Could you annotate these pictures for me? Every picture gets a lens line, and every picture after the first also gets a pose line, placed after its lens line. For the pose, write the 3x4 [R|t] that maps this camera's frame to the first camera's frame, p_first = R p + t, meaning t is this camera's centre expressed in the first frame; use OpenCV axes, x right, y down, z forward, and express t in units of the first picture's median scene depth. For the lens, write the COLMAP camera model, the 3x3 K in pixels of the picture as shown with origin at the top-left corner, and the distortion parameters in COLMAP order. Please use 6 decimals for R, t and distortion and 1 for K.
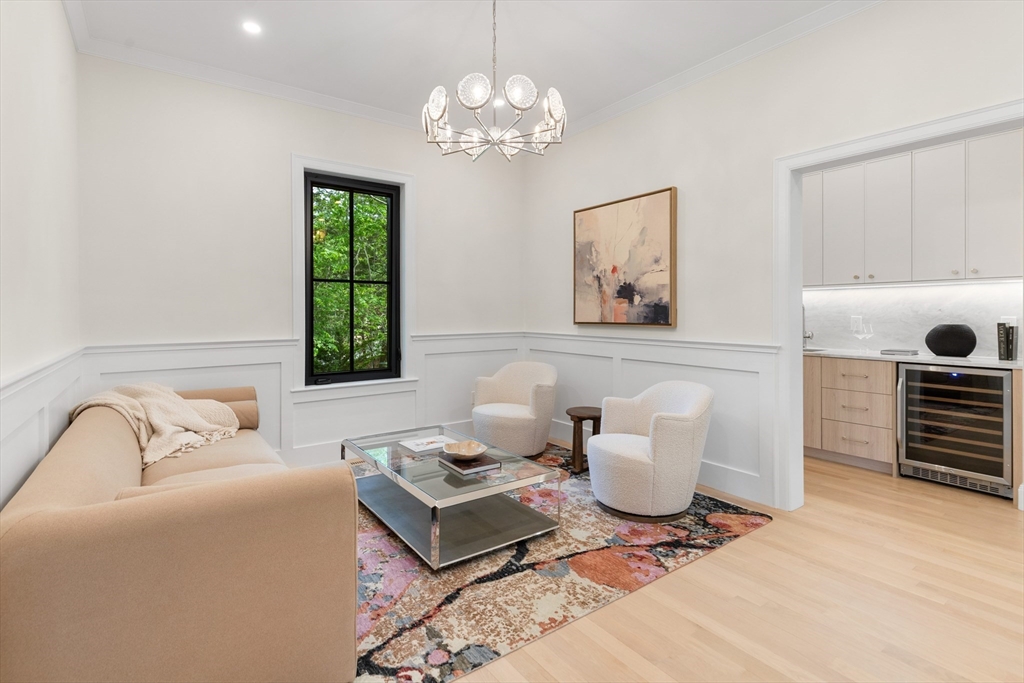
lens RADIAL K [[463.2, 0, 530.9], [0, 463.2, 314.5], [0, 0, 1]] dist [0.012236, -0.001166]
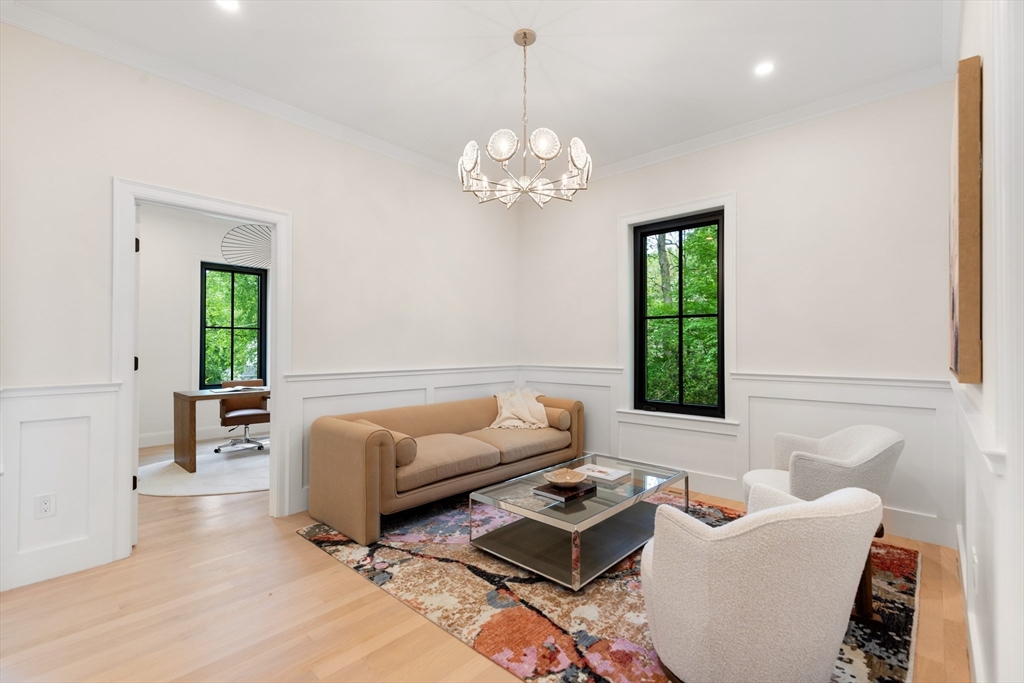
lens RADIAL K [[463.2, 0, 512.9], [0, 463.2, 341.7], [0, 0, 1]] dist [0.012236, -0.001166]
pose [[0.211403, -0.008282, -0.977364, 1.010495], [-0.007686, 0.999919, -0.010135, -0.003824], [0.977369, 0.009655, 0.211322, 0.774970]]
